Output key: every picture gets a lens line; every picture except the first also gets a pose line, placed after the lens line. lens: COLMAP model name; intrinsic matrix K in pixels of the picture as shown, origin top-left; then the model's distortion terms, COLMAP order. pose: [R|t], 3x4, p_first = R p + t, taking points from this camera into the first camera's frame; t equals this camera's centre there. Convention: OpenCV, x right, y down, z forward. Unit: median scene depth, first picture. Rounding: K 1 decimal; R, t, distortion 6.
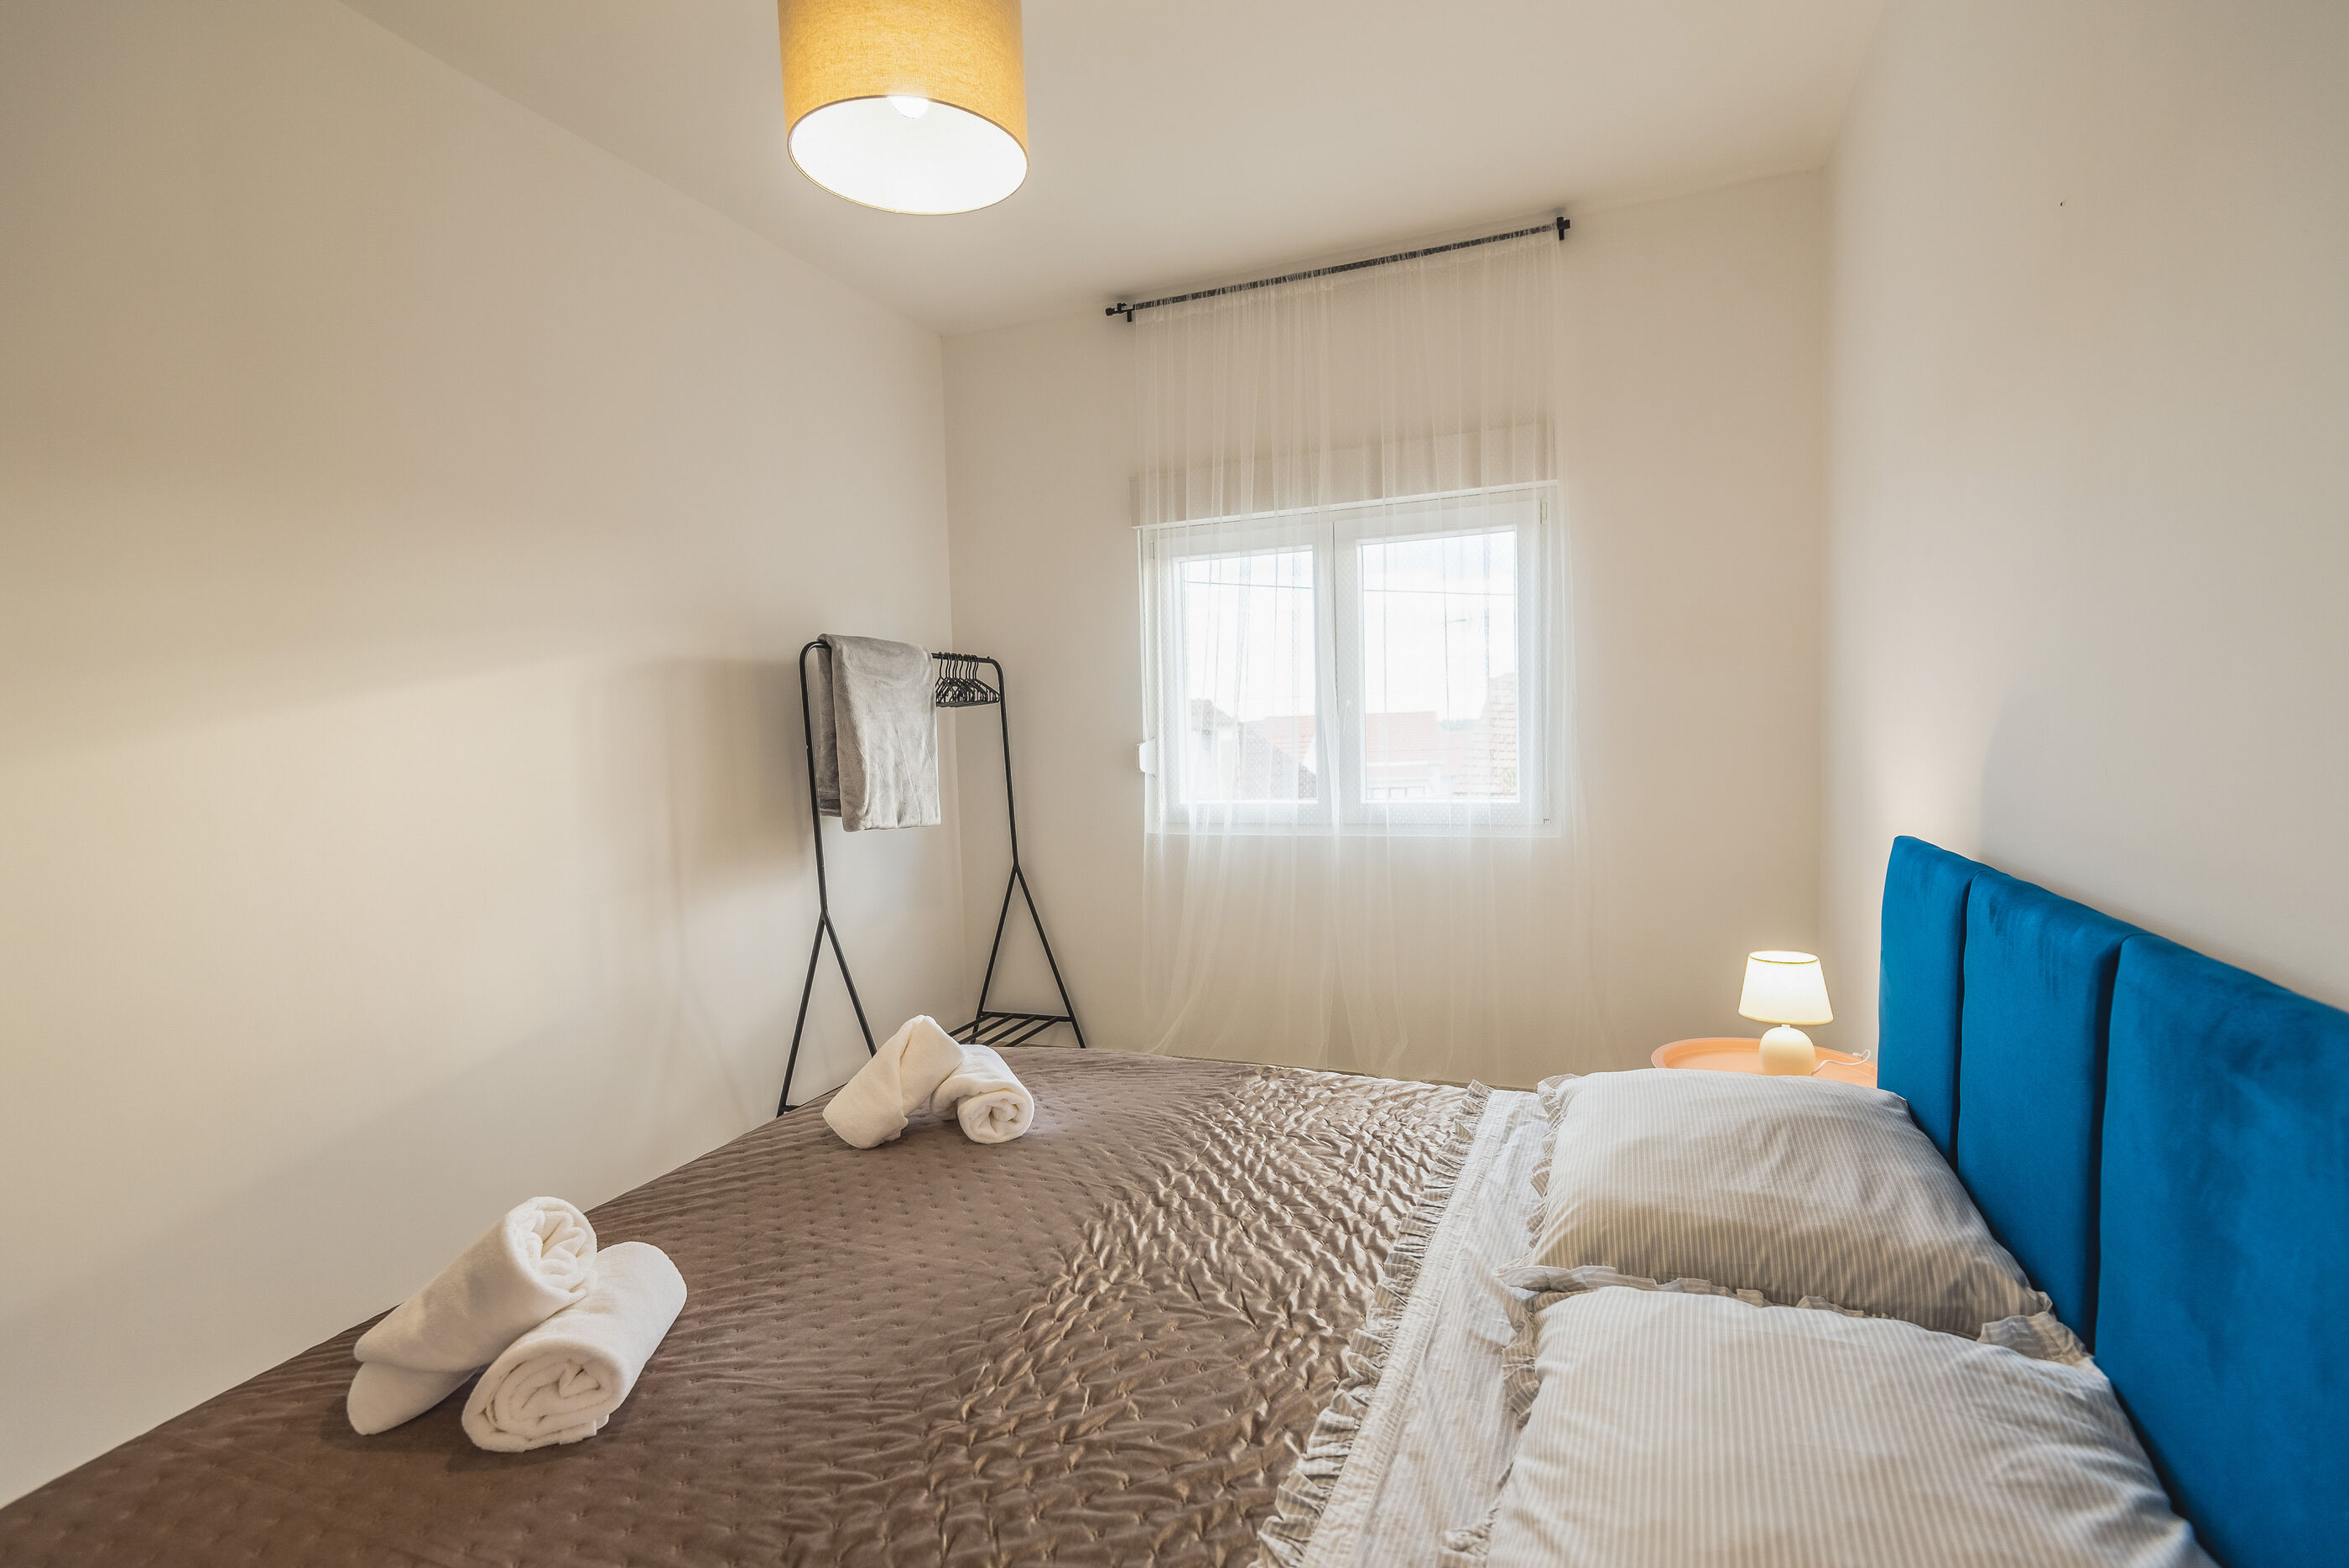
lens RADIAL K [[1066.9, 0, 1185.1], [0, 1066.9, 779.8], [0, 0, 1]] dist [0.014826, -0.000316]
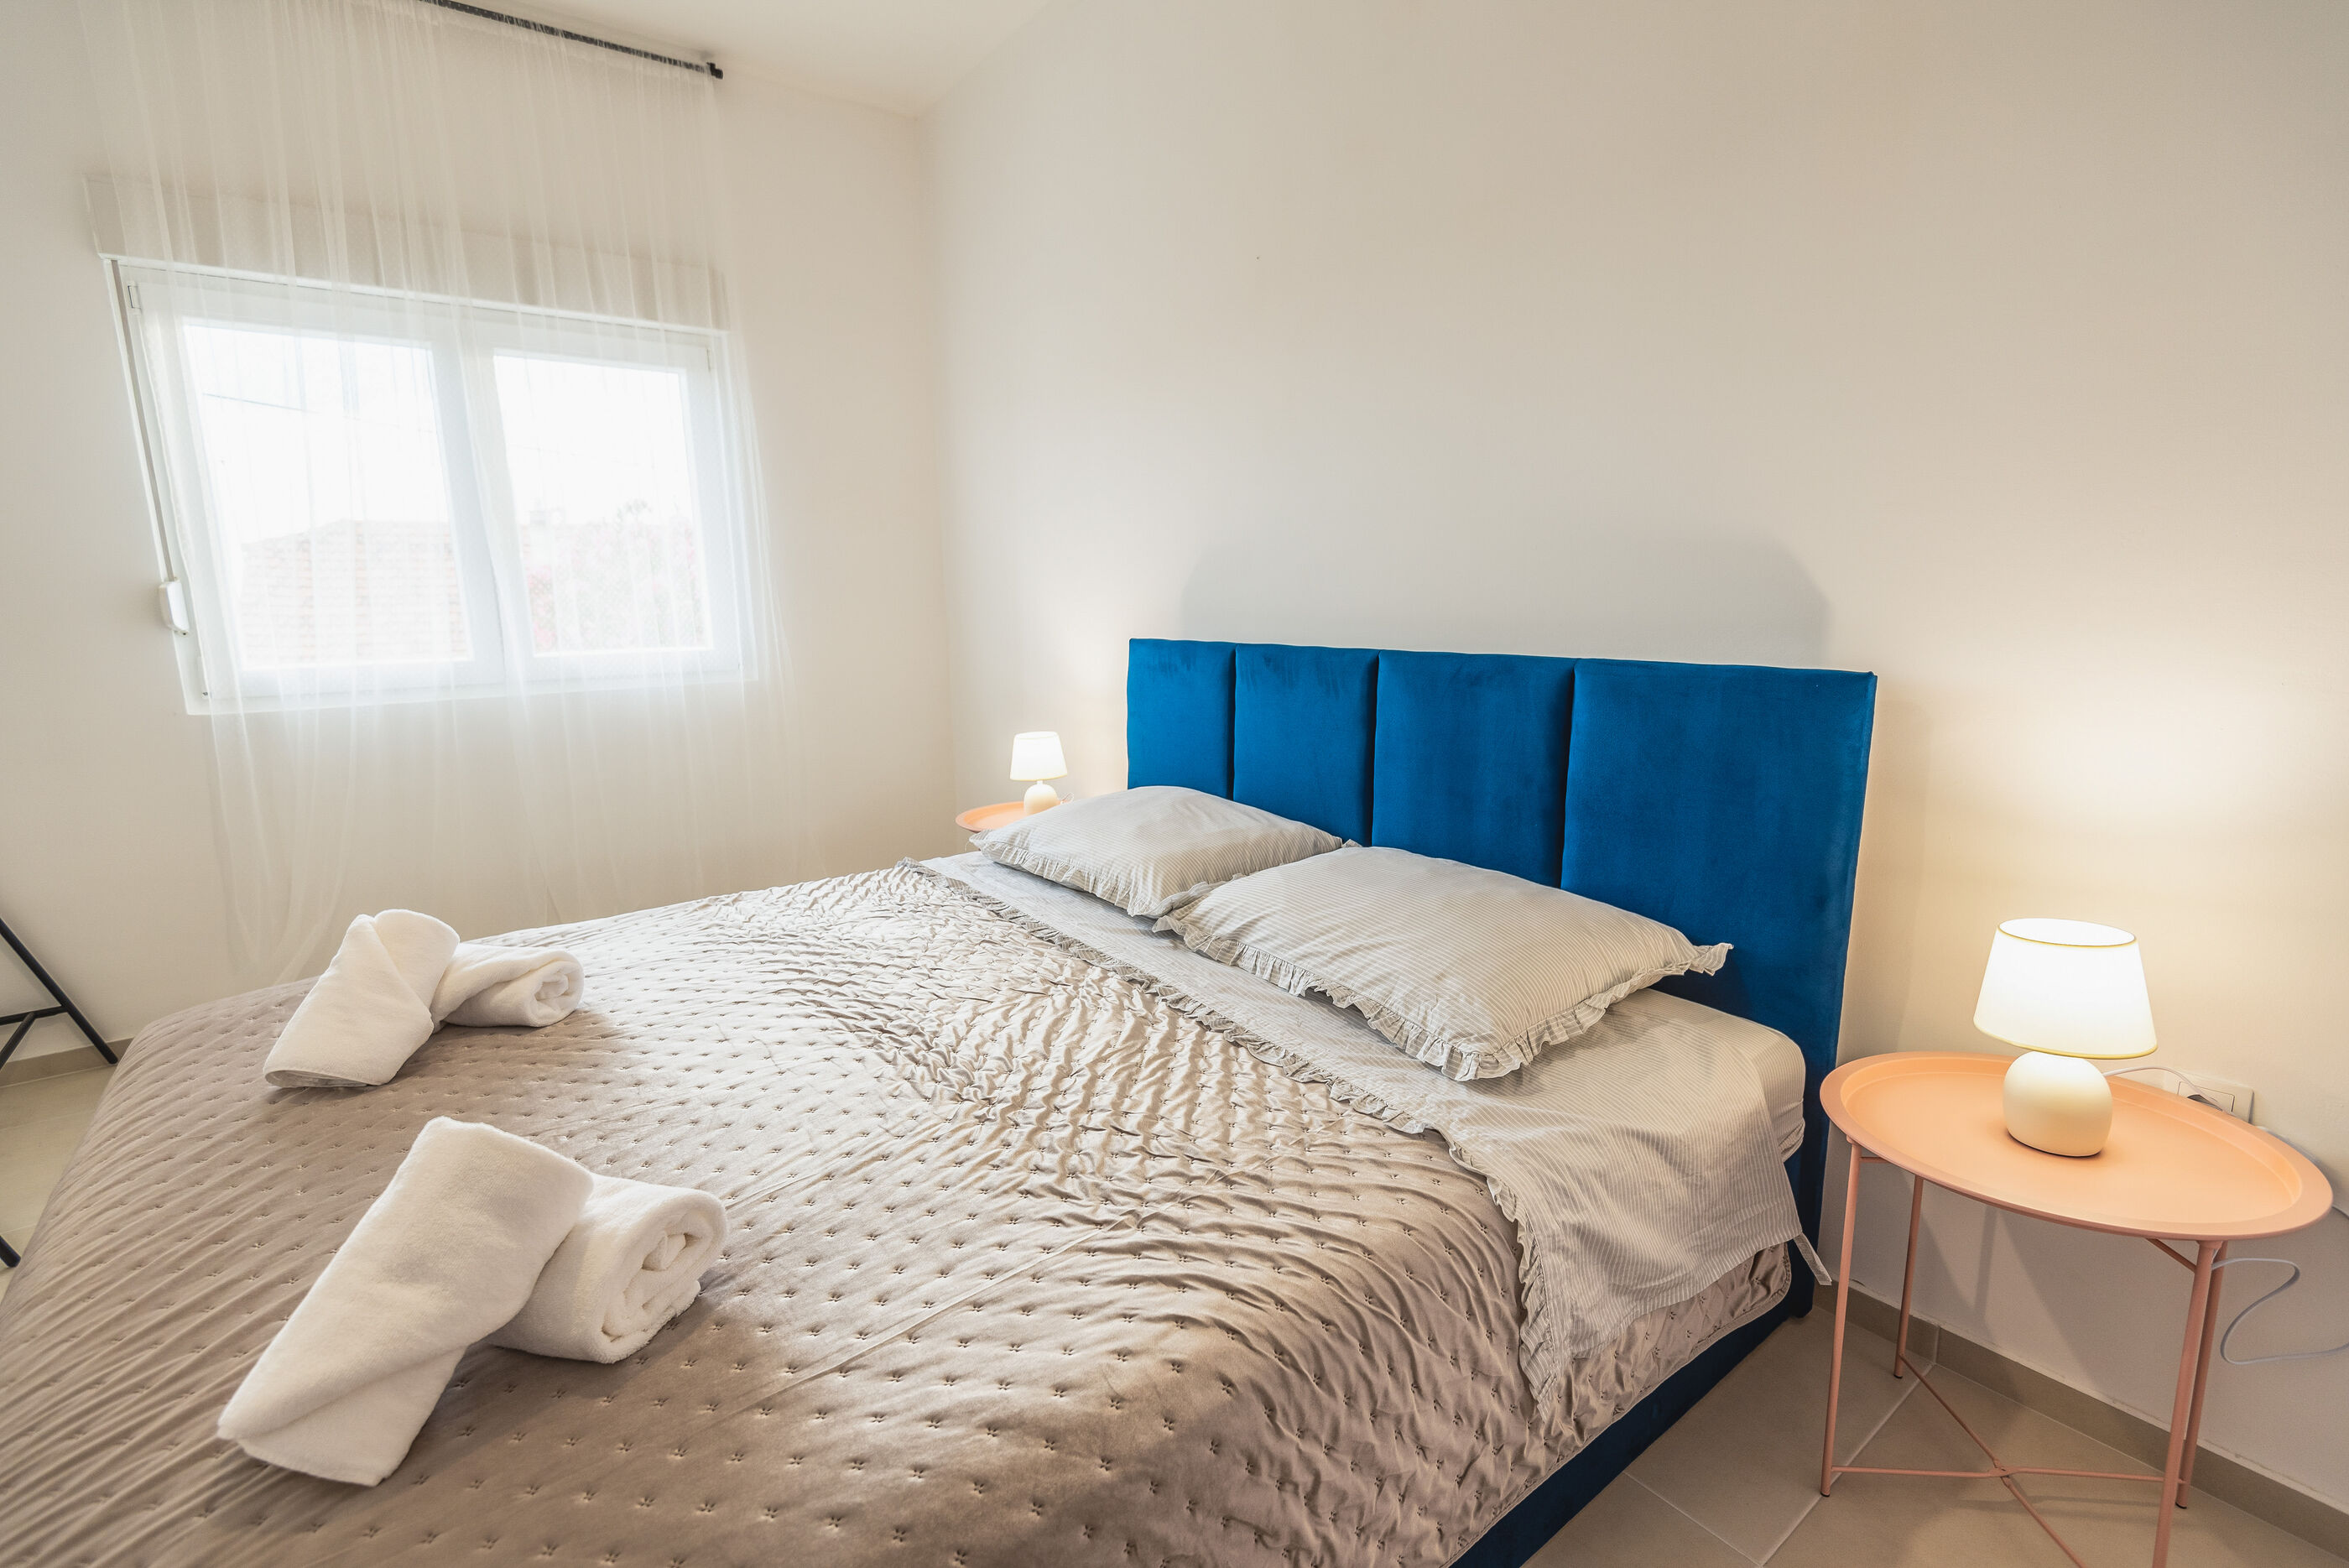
lens RADIAL K [[1116.4, 0, 1190.9], [0, 1116.4, 801.4], [0, 0, 1]] dist [-0.012575, -0.003901]
pose [[0.468900, -0.146850, 0.870958, -0.412895], [0.038371, 0.988538, 0.146017, 0.028079], [-0.882418, -0.035048, 0.469160, 0.076711]]
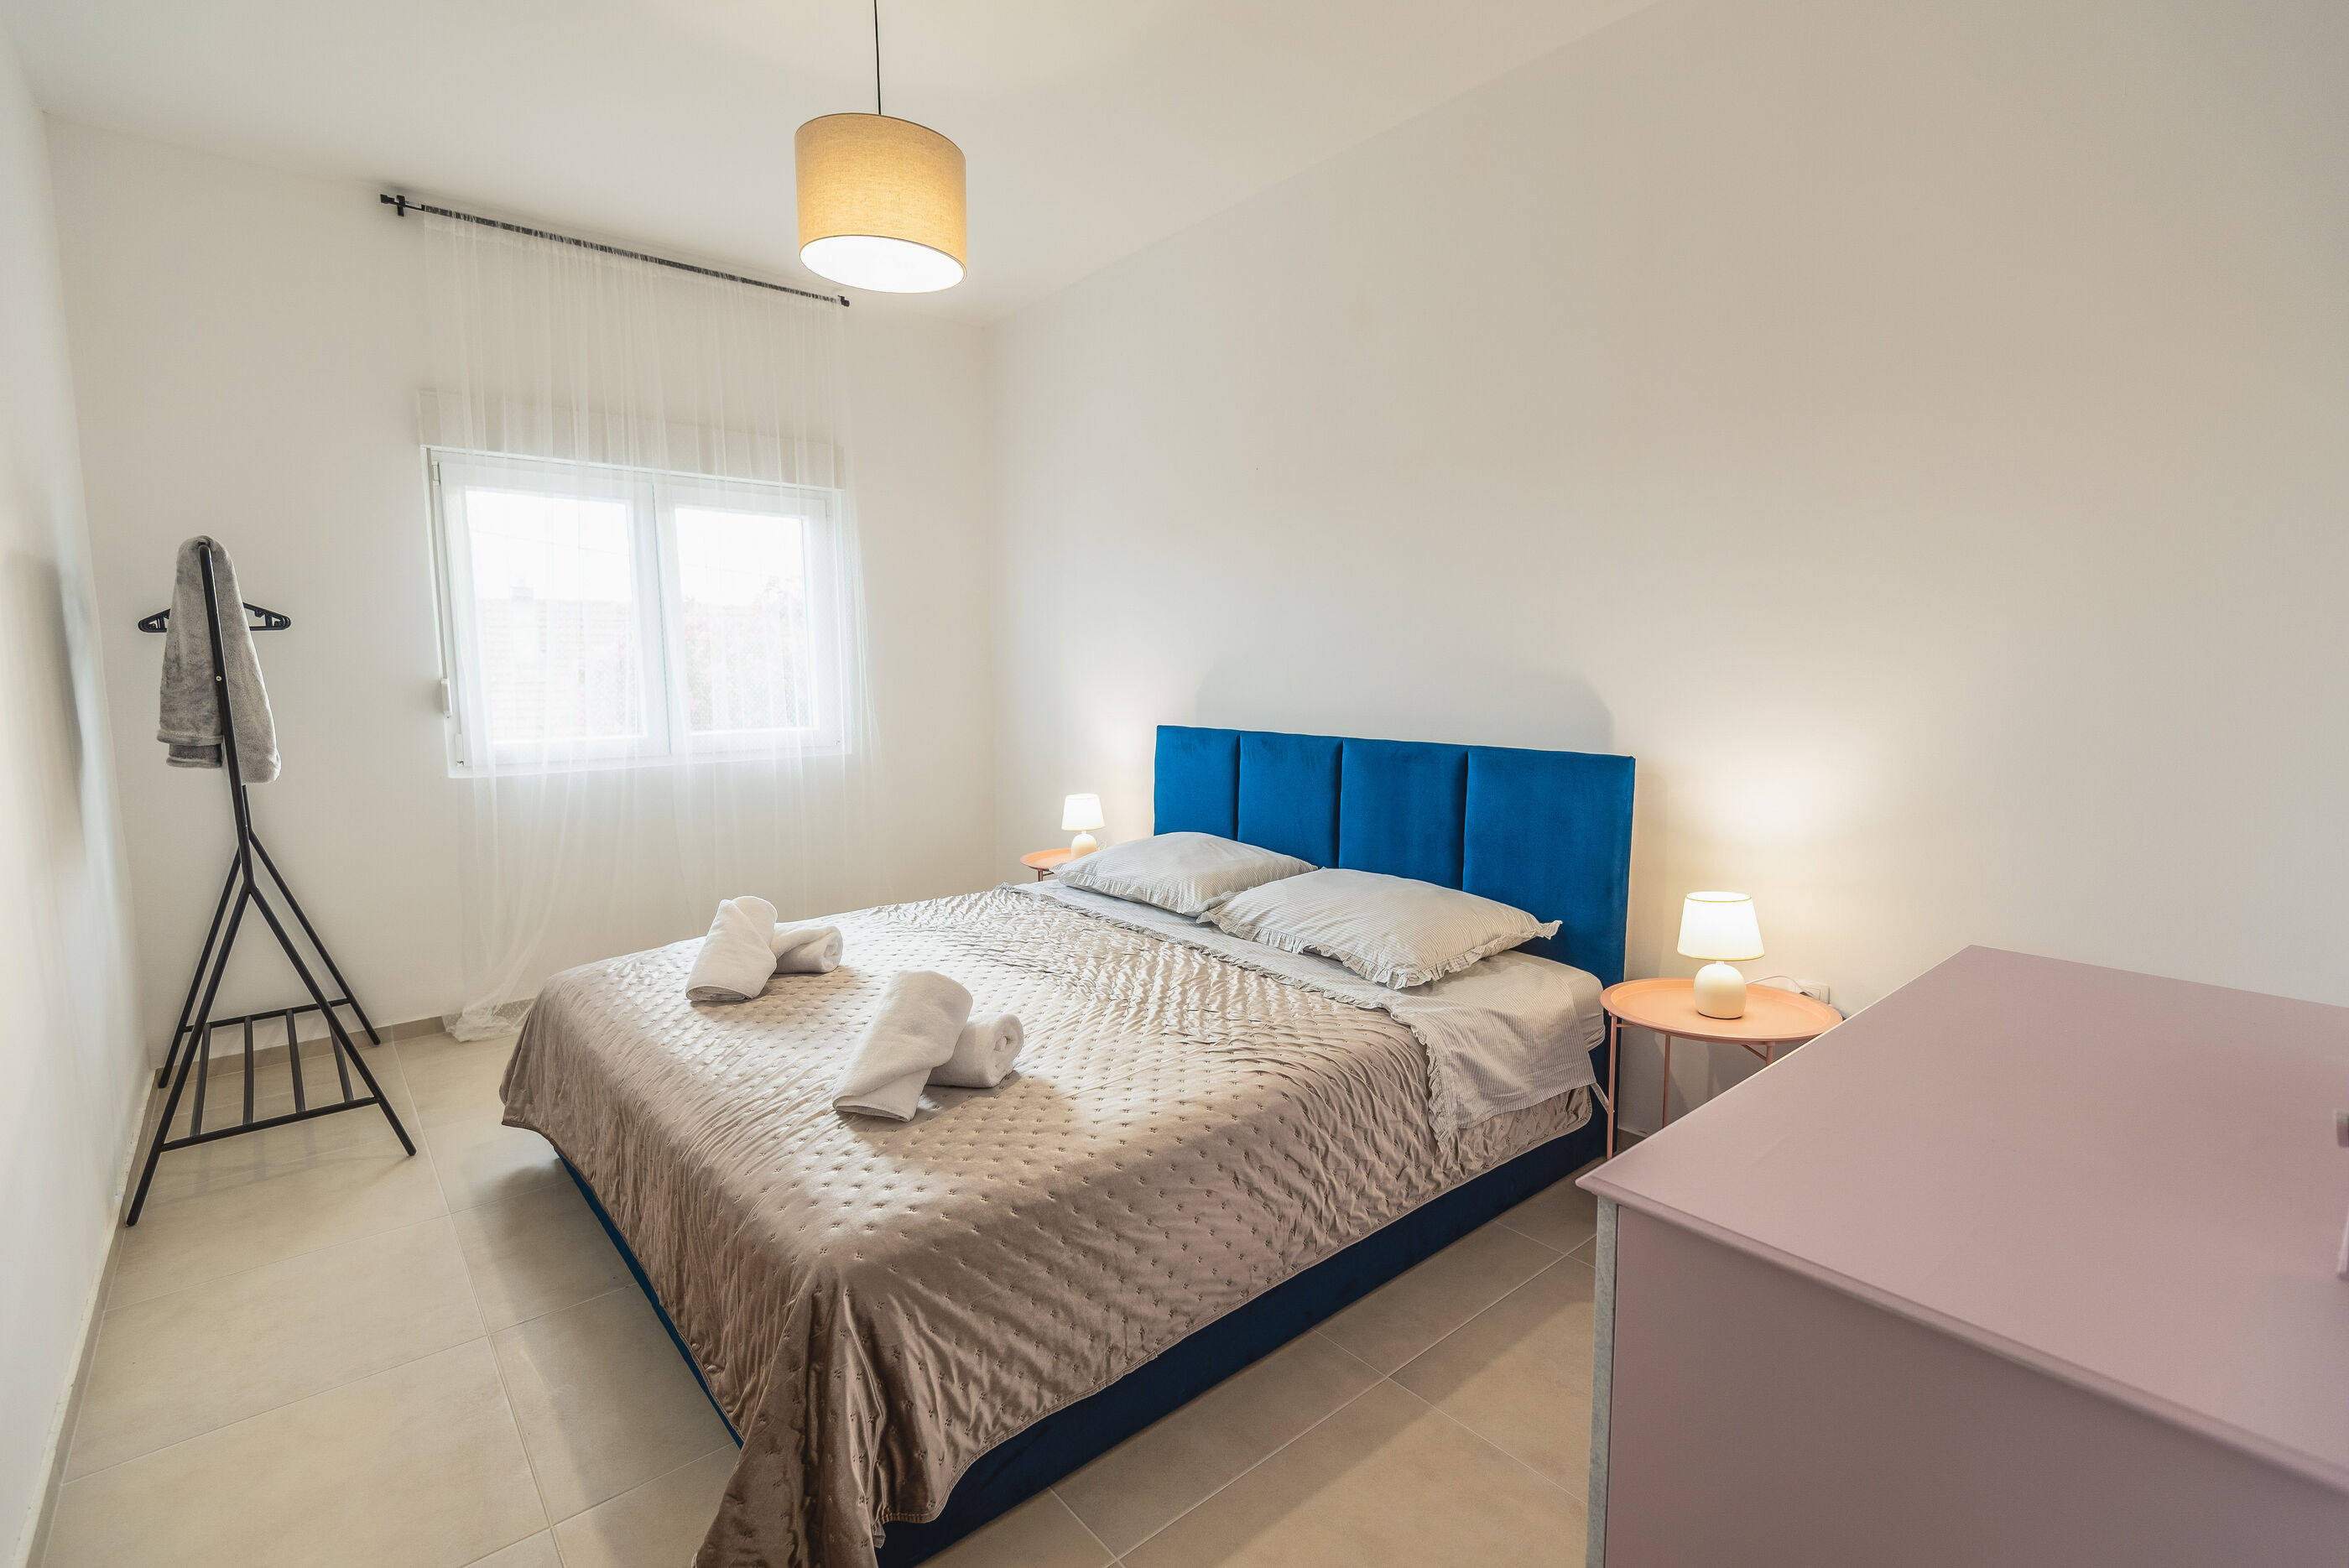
lens RADIAL K [[1116.4, 0, 1191.8], [0, 1116.4, 792.1], [0, 0, 1]] dist [-0.012575, -0.003901]
pose [[0.428417, -0.081448, 0.899903, -0.713853], [0.030691, 0.996666, 0.075595, 0.009726], [-0.903060, -0.004768, 0.429489, -0.009814]]
